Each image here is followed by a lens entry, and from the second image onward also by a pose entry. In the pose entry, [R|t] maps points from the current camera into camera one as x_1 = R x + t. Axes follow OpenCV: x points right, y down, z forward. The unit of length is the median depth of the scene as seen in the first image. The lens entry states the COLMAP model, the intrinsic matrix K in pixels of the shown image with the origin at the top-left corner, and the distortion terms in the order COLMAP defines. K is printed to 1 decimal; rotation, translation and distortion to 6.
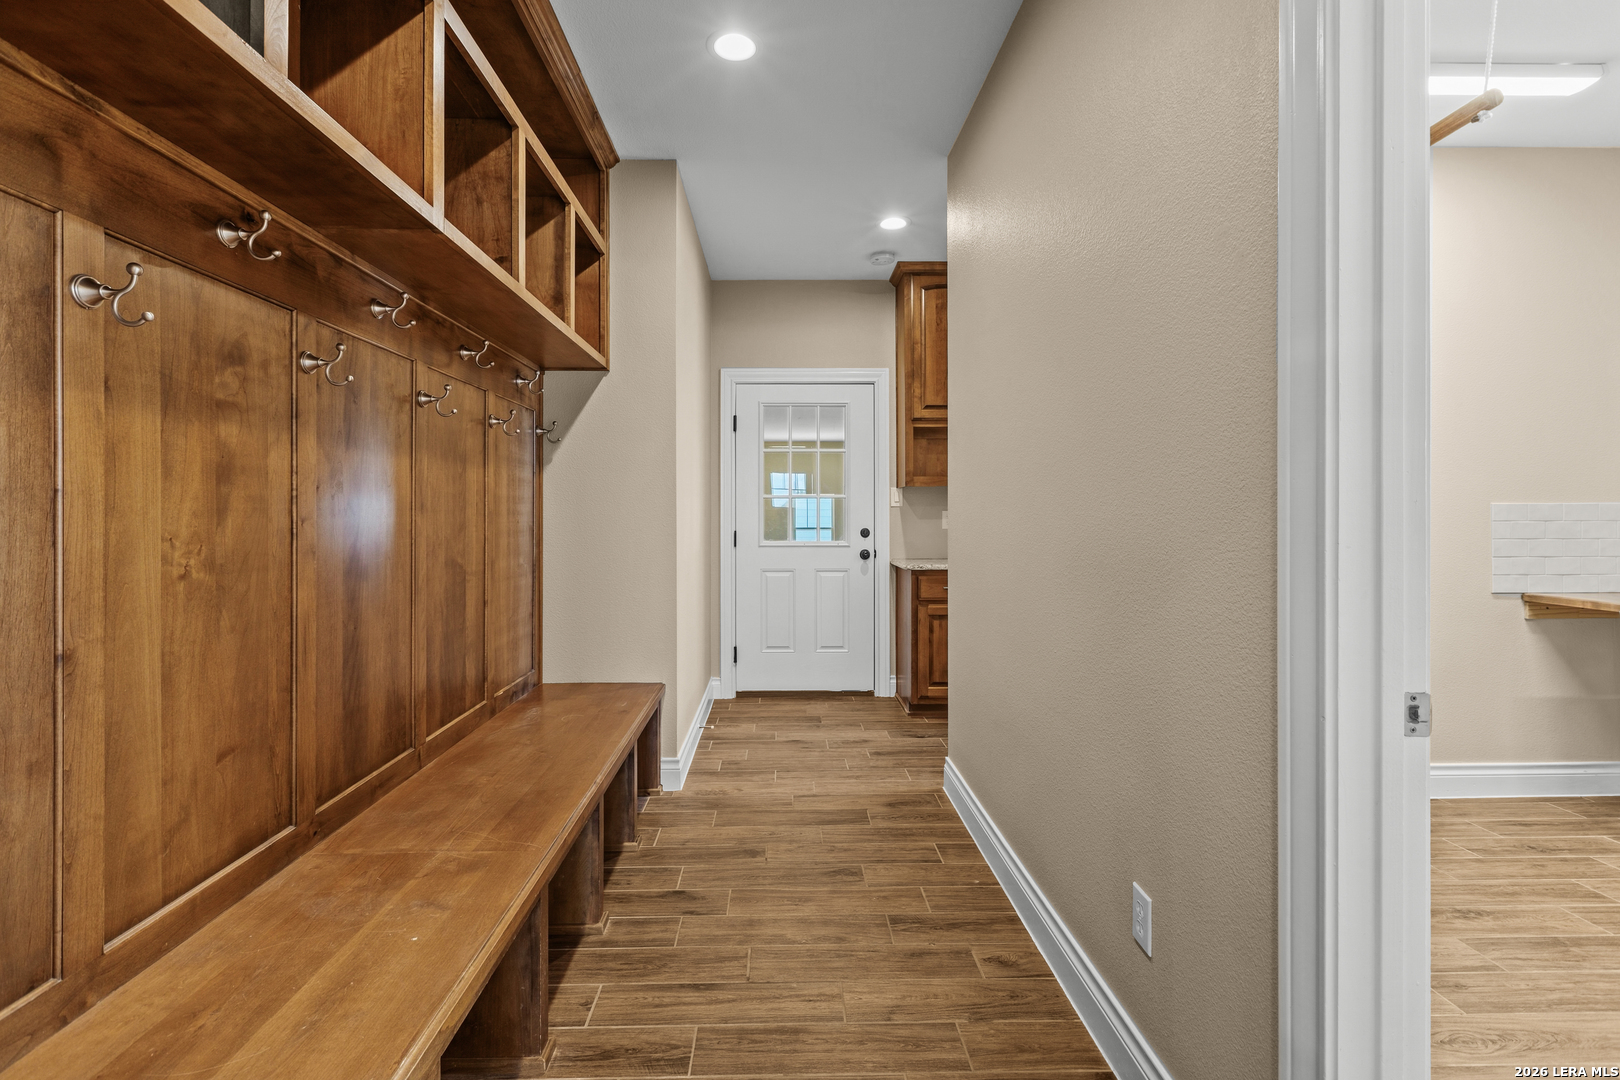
lens RADIAL K [[728.0, 0, 799.3], [0, 728.0, 518.0], [0, 0, 1]] dist [-0.000117, 0.000912]
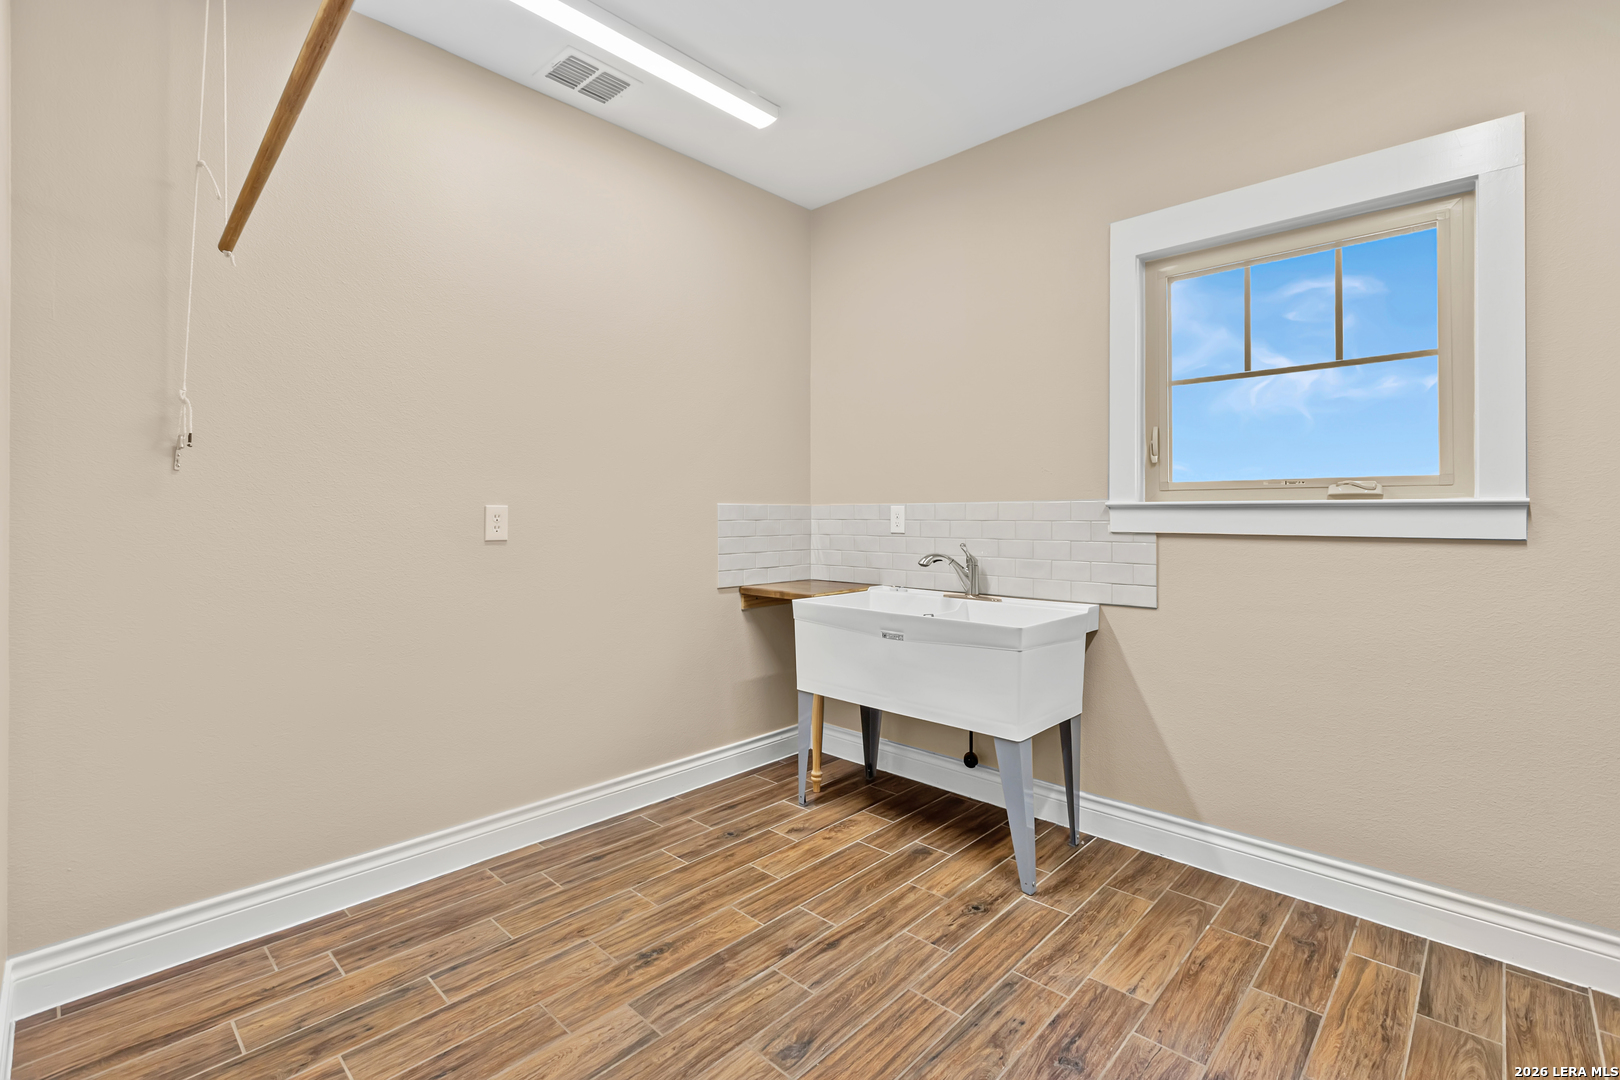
lens RADIAL K [[728.0, 0, 810.2], [0, 728.0, 528.5], [0, 0, 1]] dist [-0.000117, 0.000912]
pose [[0.702447, -0.011730, 0.711640, 0.399516], [0.003082, 0.999905, 0.013440, 0.002483], [-0.711730, -0.007248, 0.702416, 0.218567]]
